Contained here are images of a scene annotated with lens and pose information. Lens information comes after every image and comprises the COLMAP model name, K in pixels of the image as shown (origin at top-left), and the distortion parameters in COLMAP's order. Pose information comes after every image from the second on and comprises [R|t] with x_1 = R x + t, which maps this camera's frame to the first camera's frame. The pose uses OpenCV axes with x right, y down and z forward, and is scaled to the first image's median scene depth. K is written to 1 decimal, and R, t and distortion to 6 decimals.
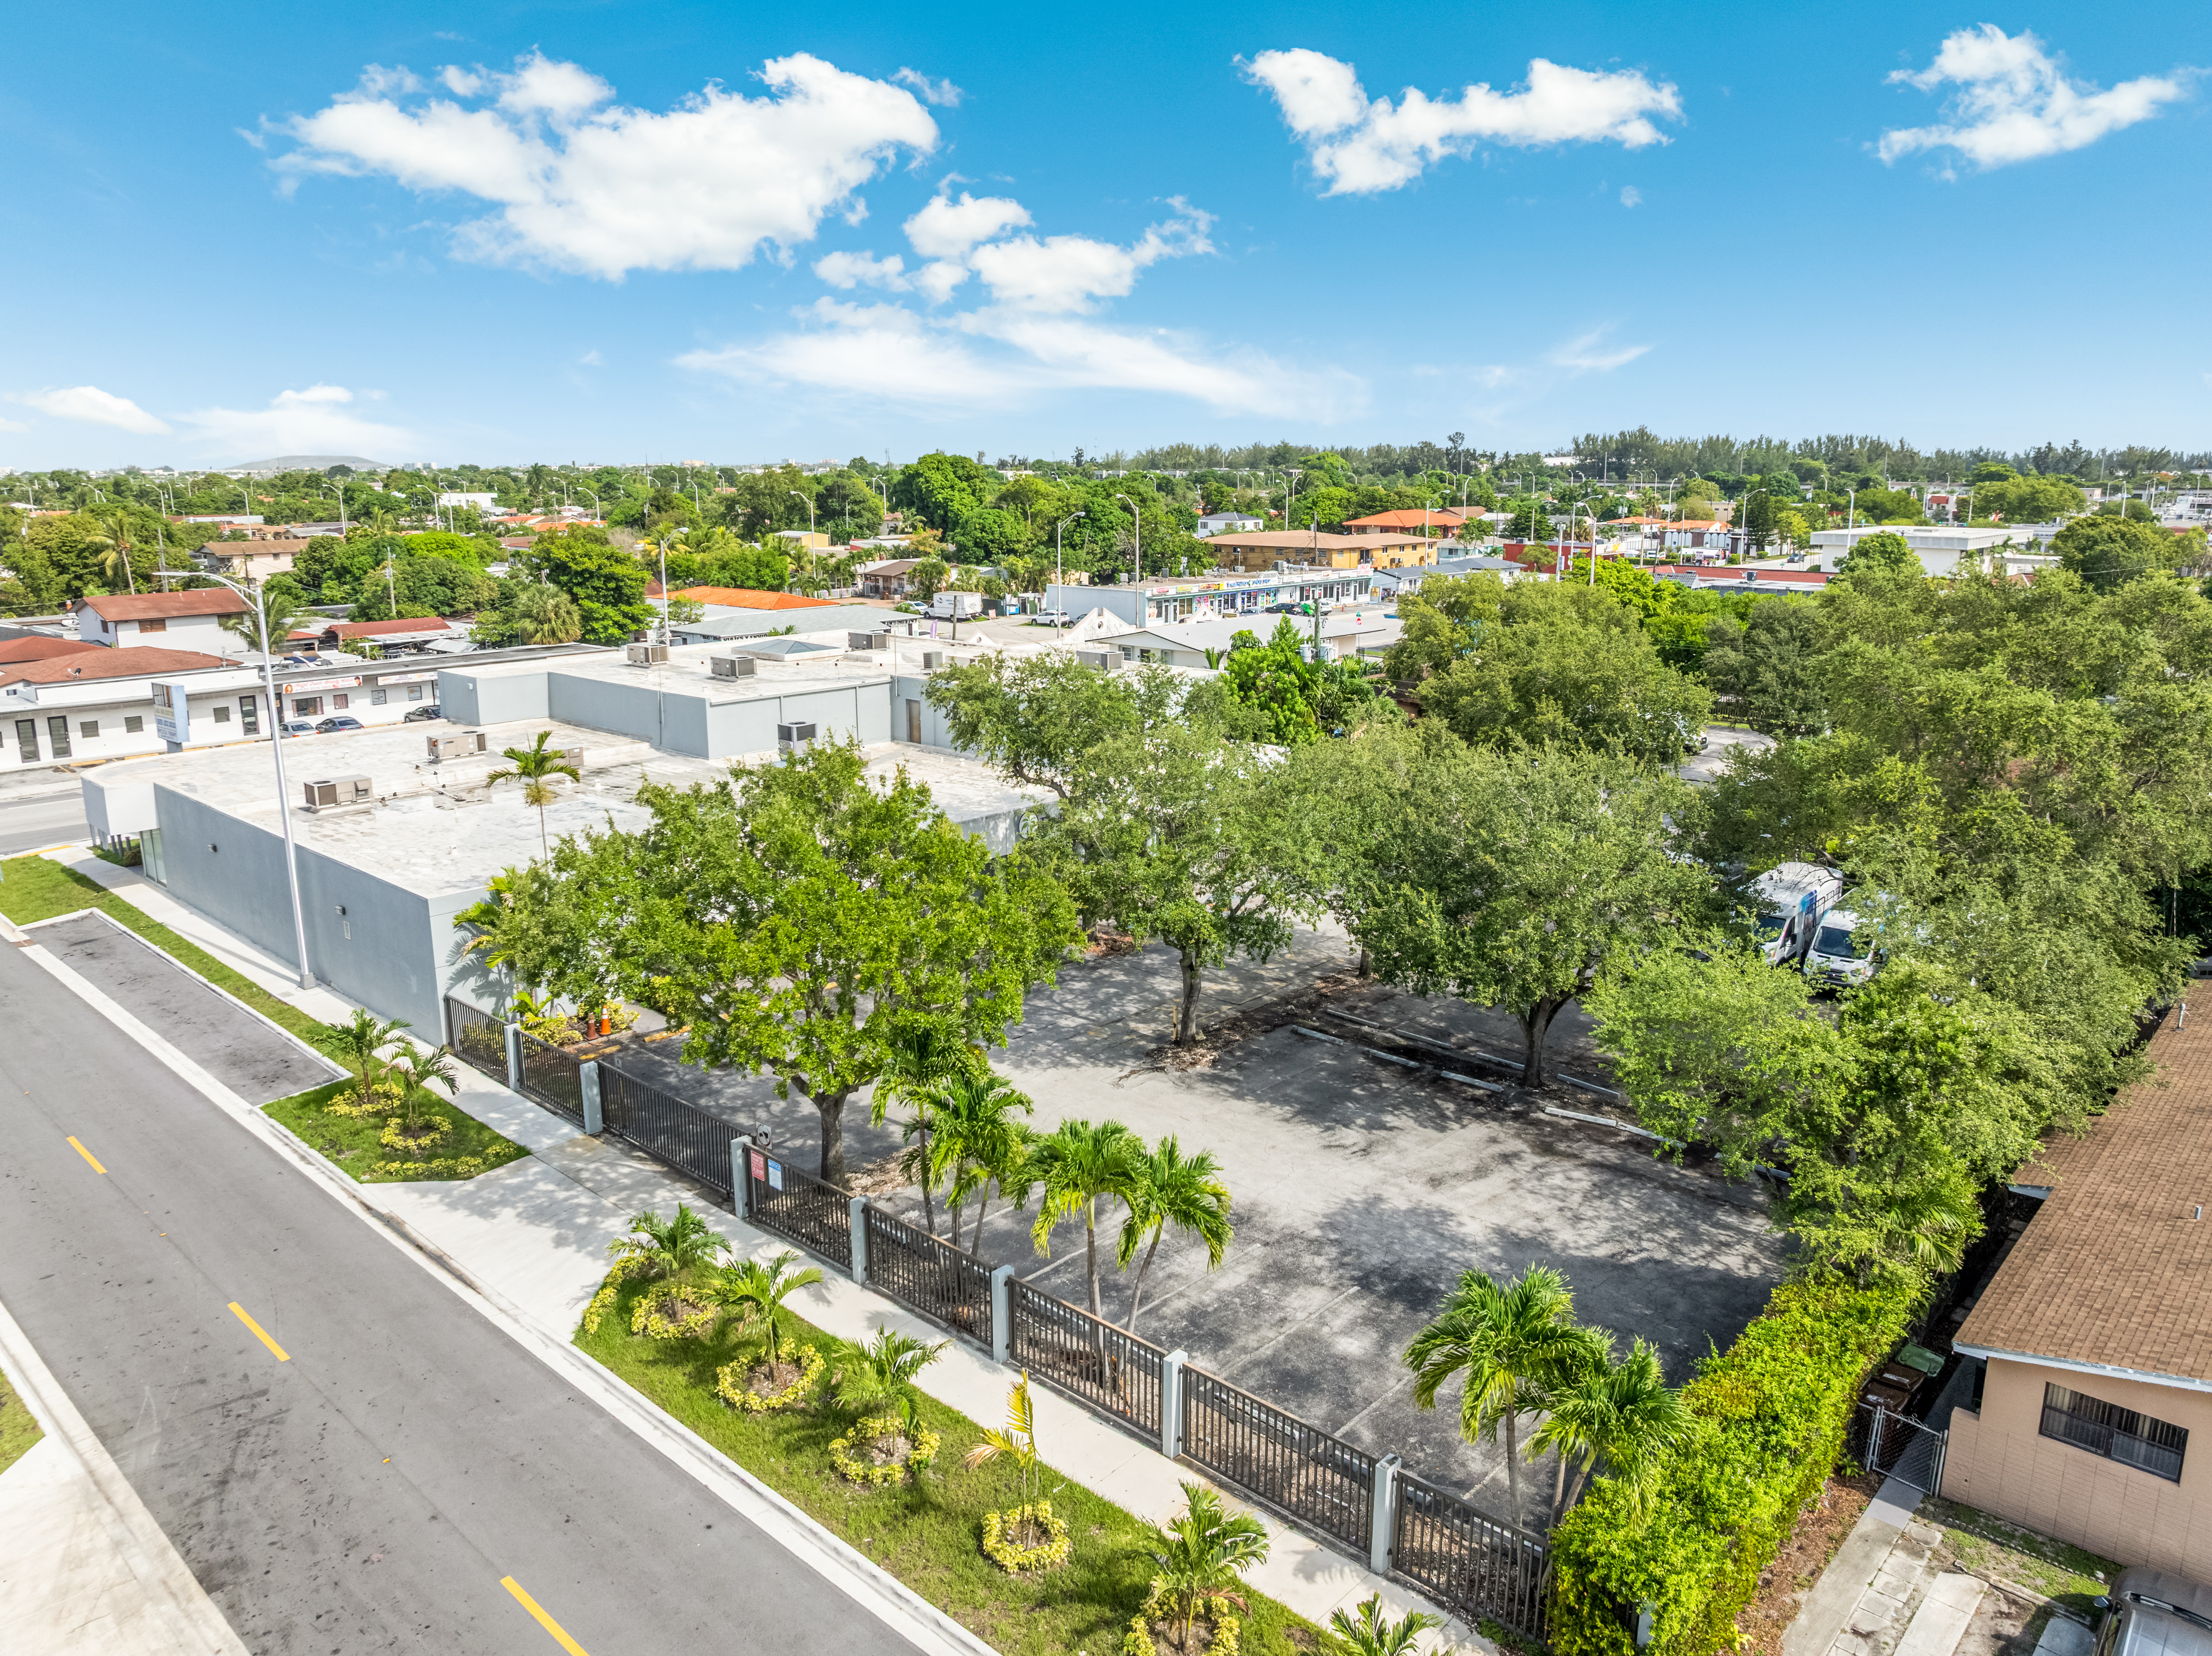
lens RADIAL K [[1546.8, 0, 1106.0], [0, 1546.8, 828.0], [0, 0, 1]] dist [-0.038615, 0.001603]
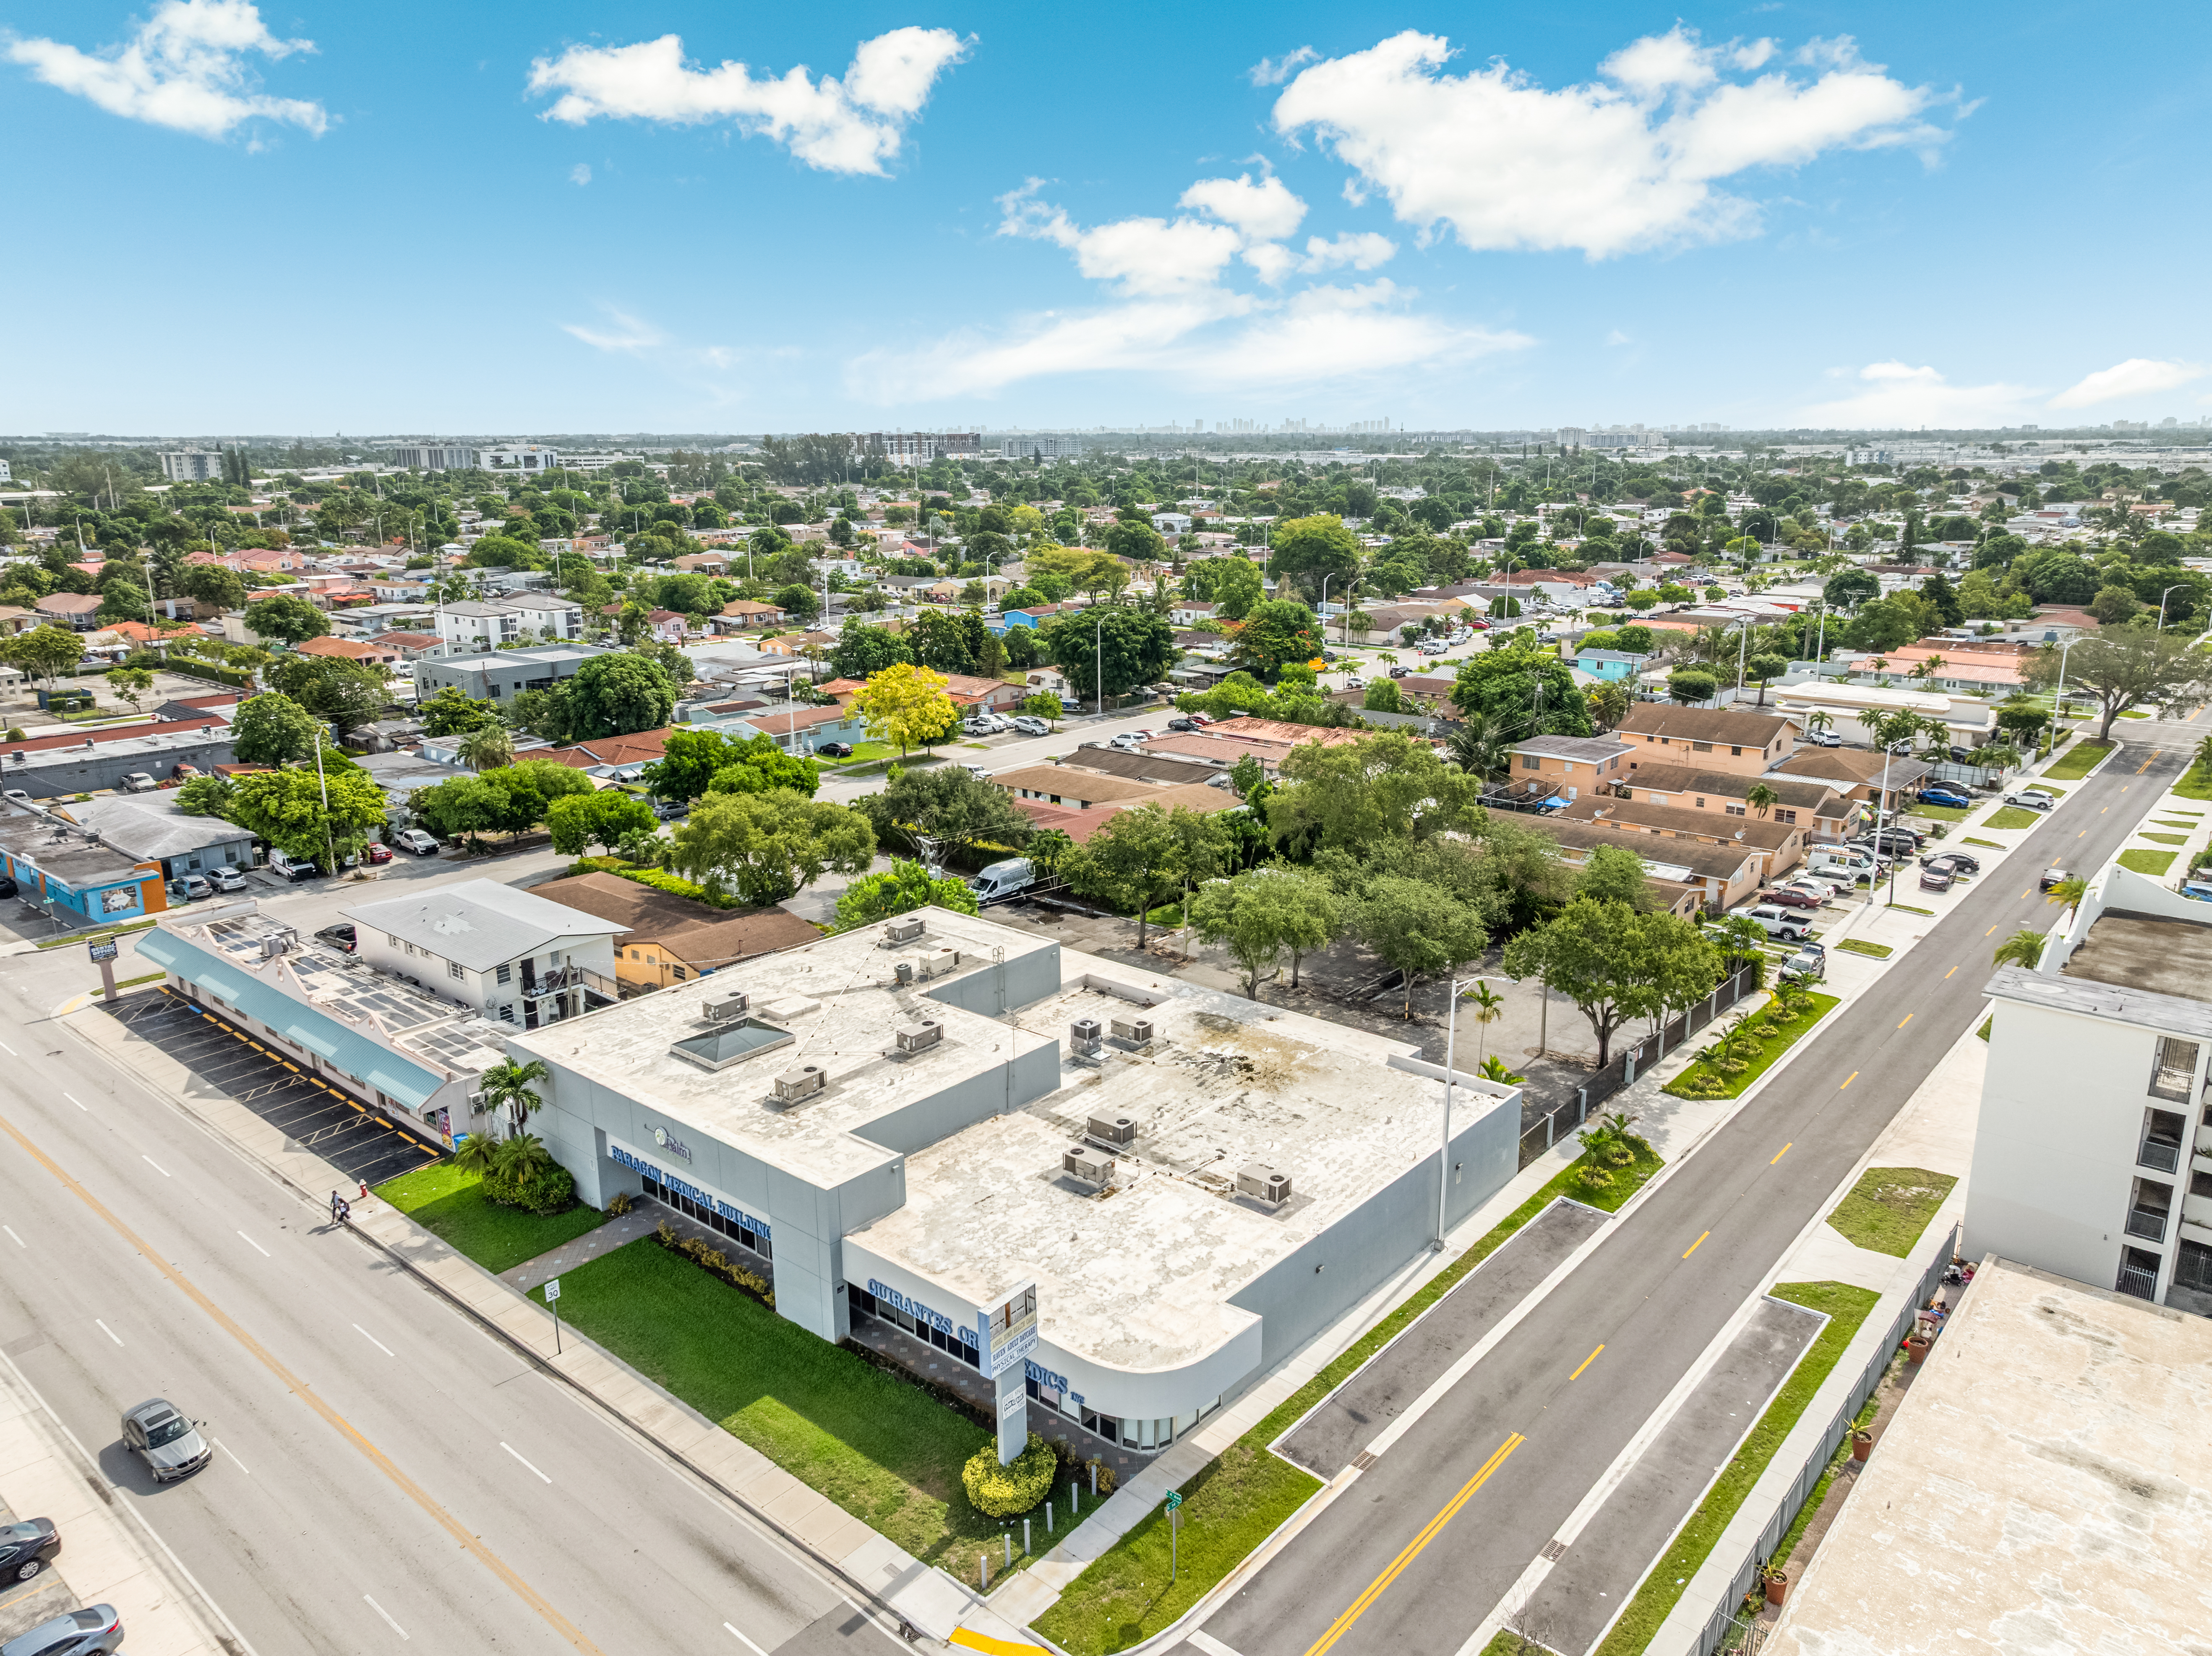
lens RADIAL K [[1534.1, 0, 1123.1], [0, 1534.1, 824.7], [0, 0, 1]] dist [-0.000130, 0.004986]
pose [[-0.045222, -0.244878, 0.968499, -0.544234], [0.234612, 0.939772, 0.248569, -0.207806], [-0.971037, 0.238462, 0.014953, 0.358843]]
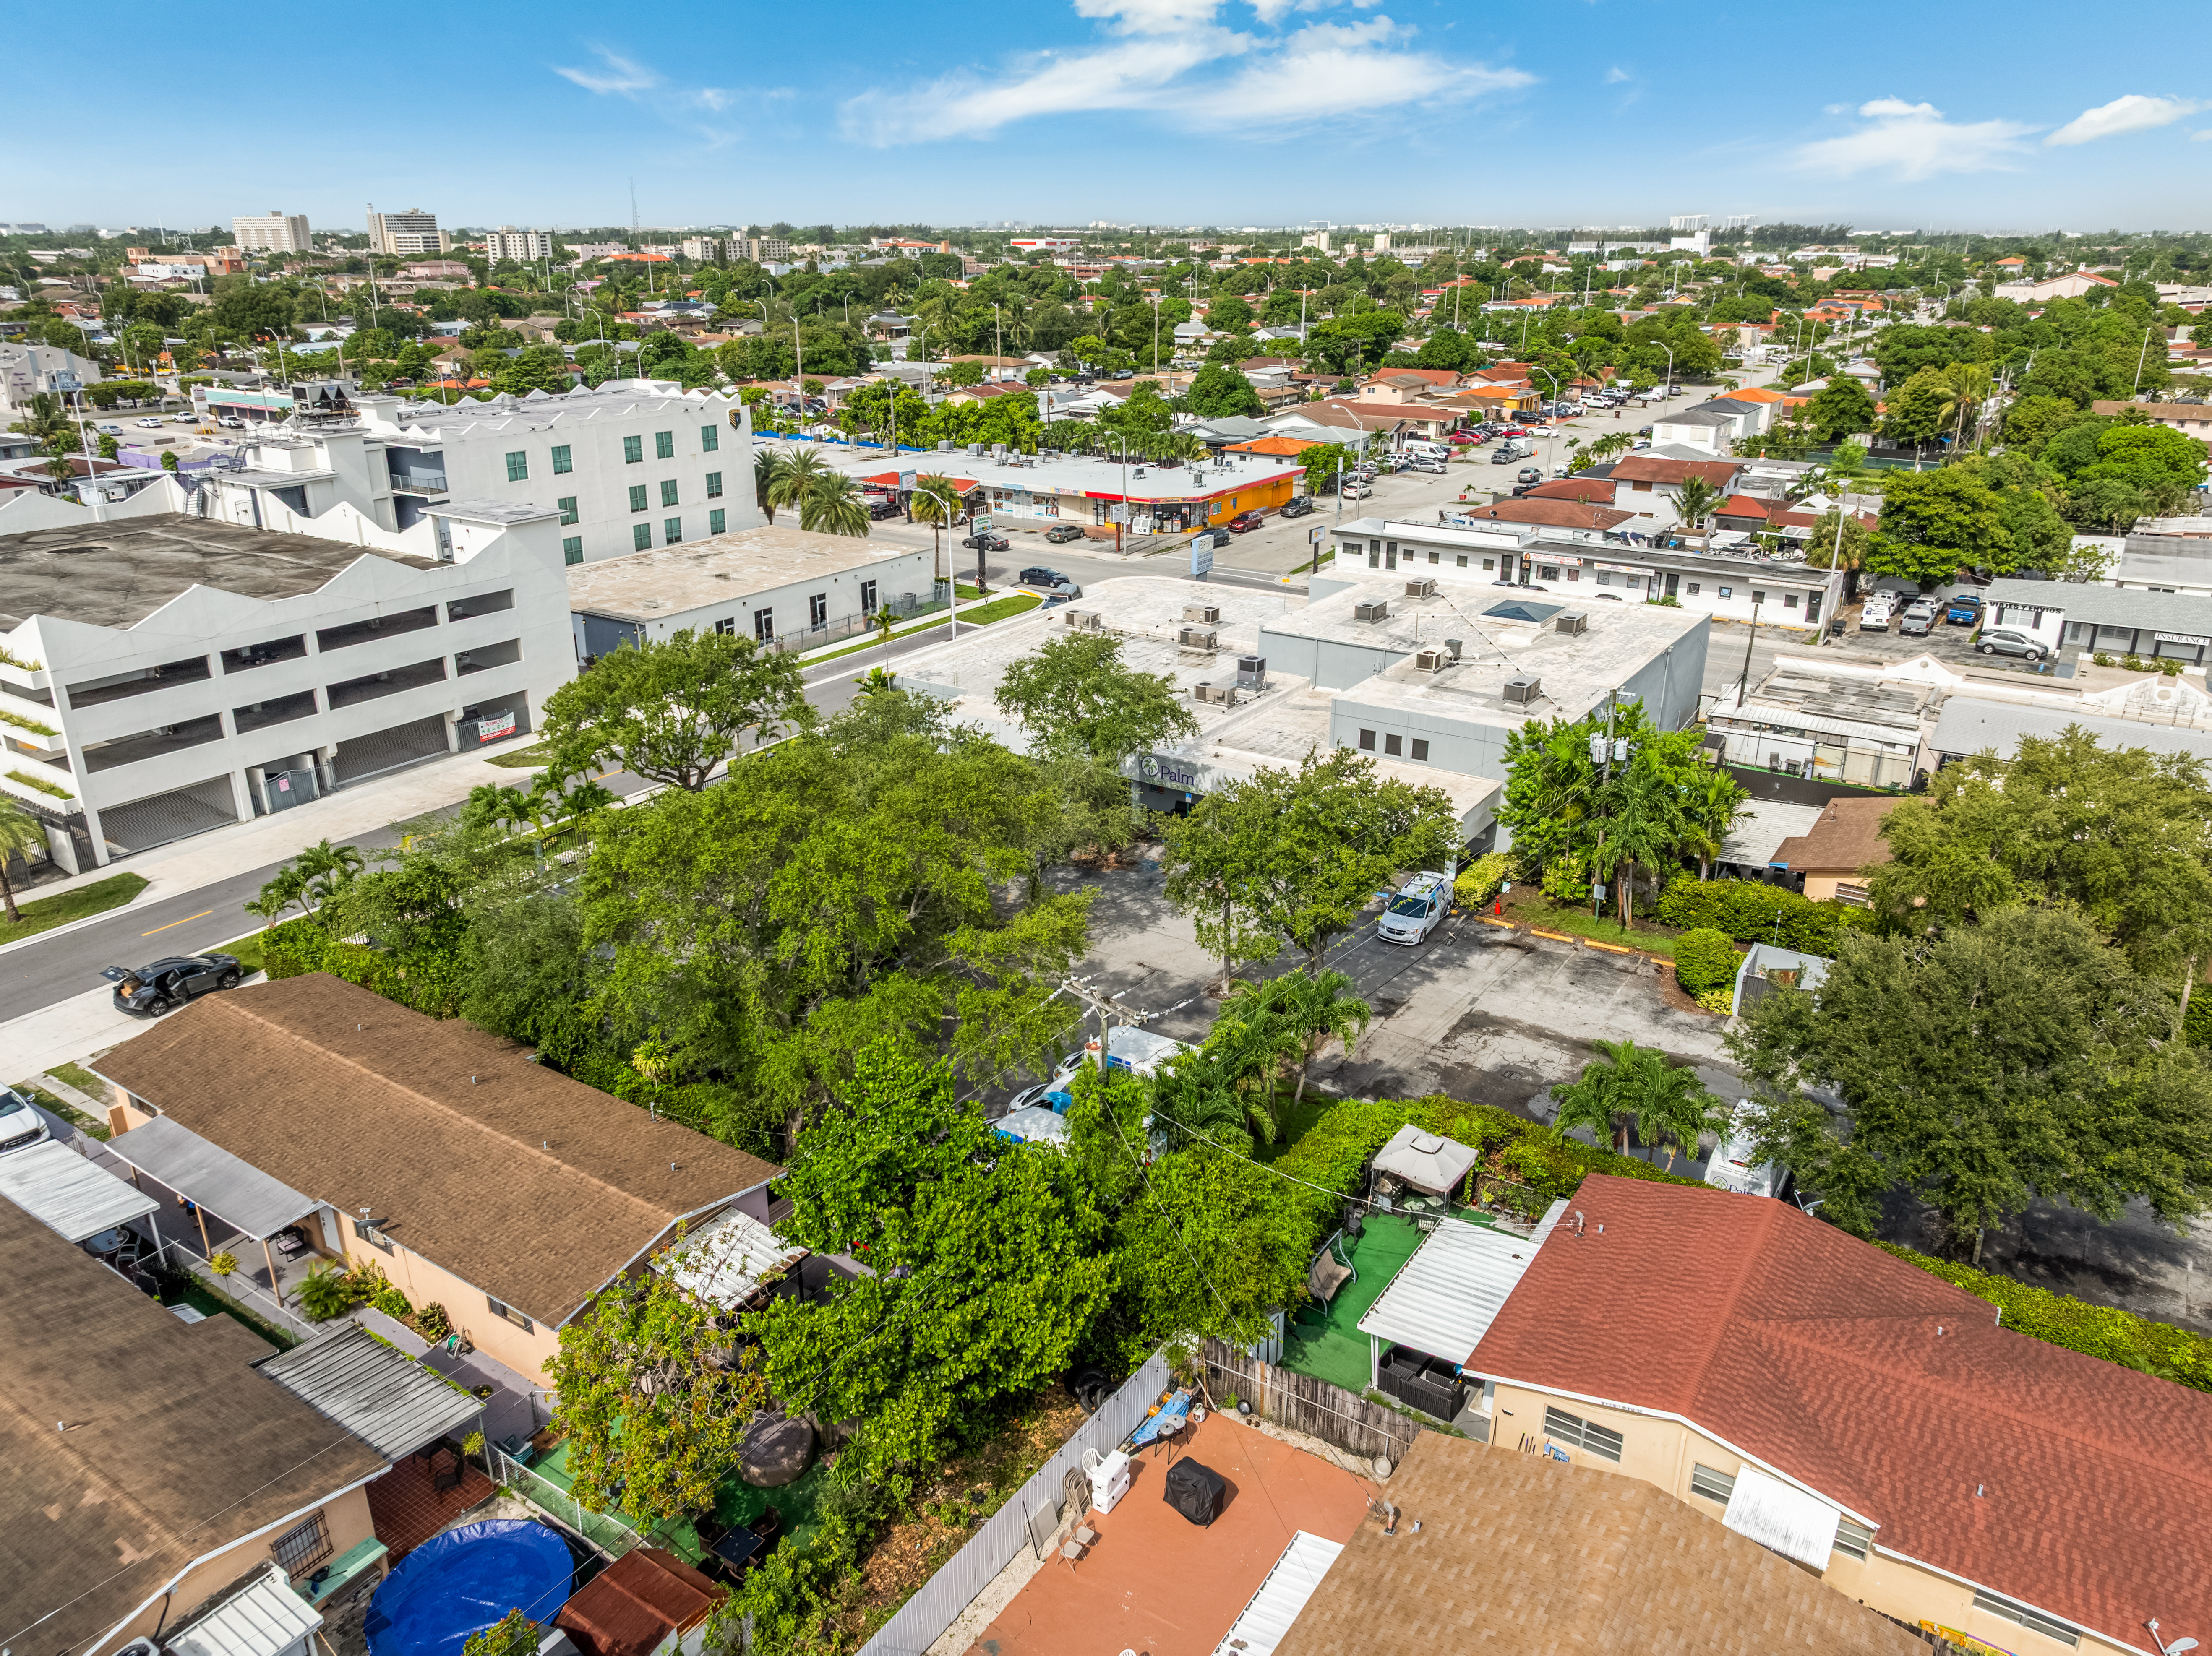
lens RADIAL K [[1521.1, 0, 1118.6], [0, 1521.1, 825.5], [0, 0, 1]] dist [-0.010152, -0.000576]
pose [[0.167118, 0.361629, -0.917222, 0.414092], [-0.227767, 0.919301, 0.320949, -0.130969], [0.959267, 0.155276, 0.235999, 0.234929]]
